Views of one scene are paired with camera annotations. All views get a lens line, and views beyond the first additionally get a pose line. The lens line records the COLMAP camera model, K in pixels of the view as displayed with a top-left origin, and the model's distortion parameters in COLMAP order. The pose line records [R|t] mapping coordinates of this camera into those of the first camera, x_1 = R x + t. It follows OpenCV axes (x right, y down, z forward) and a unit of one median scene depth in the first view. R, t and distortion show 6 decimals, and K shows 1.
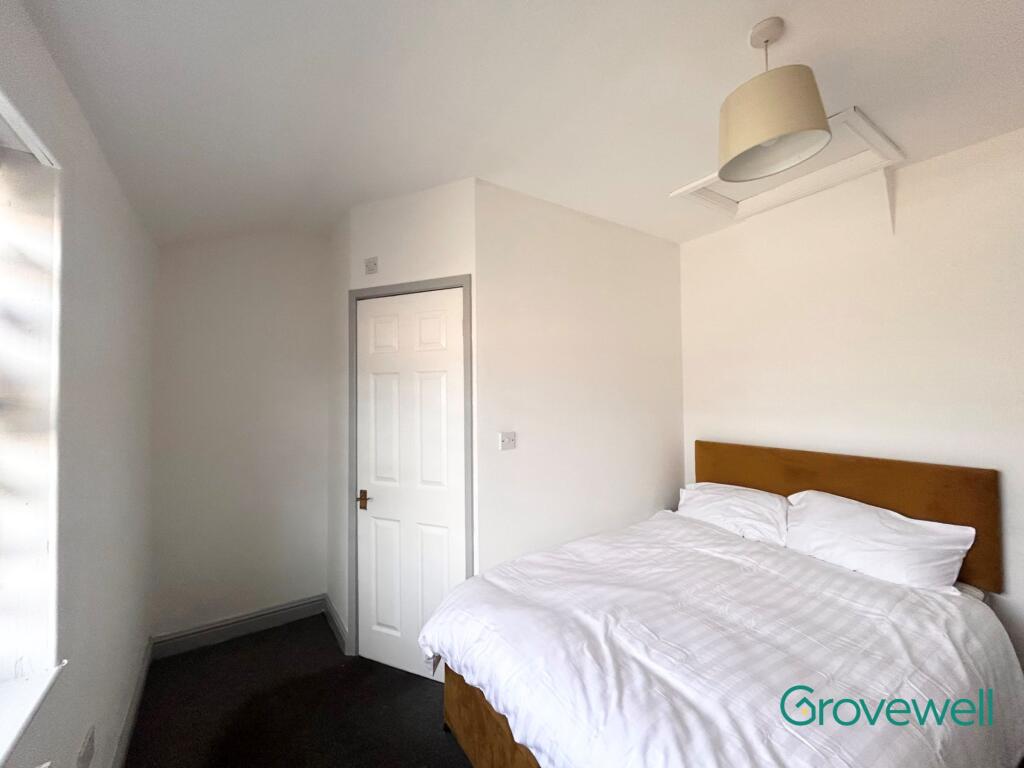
lens RADIAL K [[416.3, 0, 512.0], [0, 416.3, 384.0], [0, 0, 1]] dist [-0.000904, 0.000407]
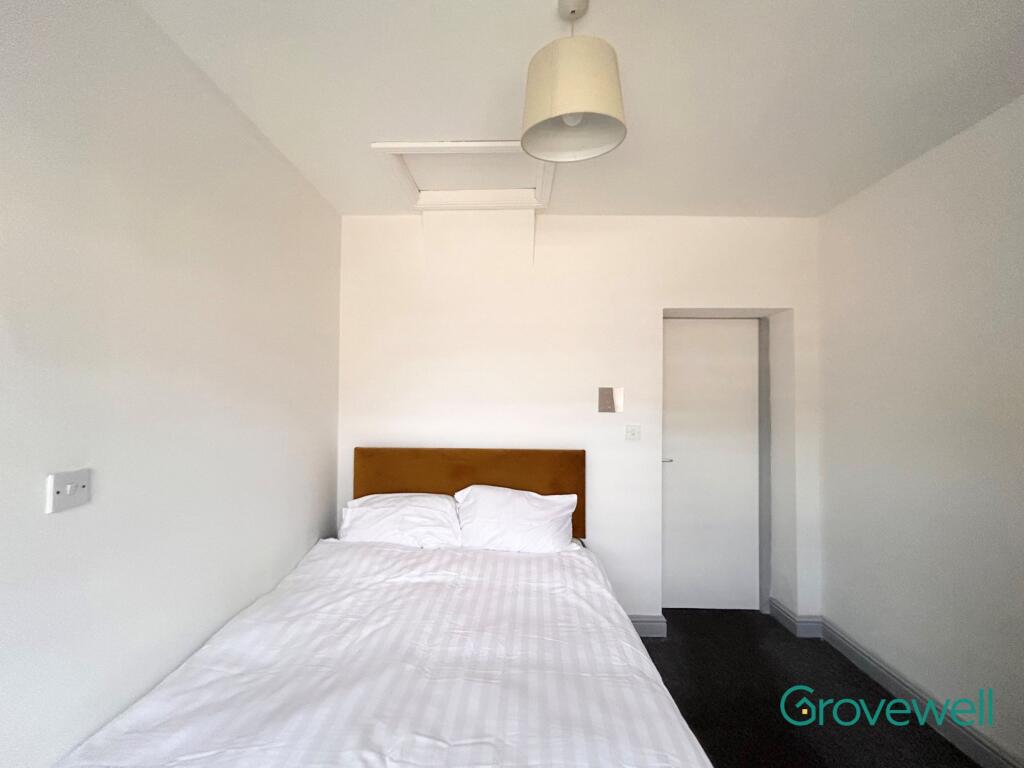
lens RADIAL K [[416.3, 0, 512.0], [0, 416.3, 384.0], [0, 0, 1]] dist [-0.000904, 0.000407]
pose [[0.574242, 0.030393, 0.818121, -0.111389], [-0.026798, 0.999473, -0.018321, 0.014053], [-0.818247, -0.011404, 0.574754, 0.335057]]
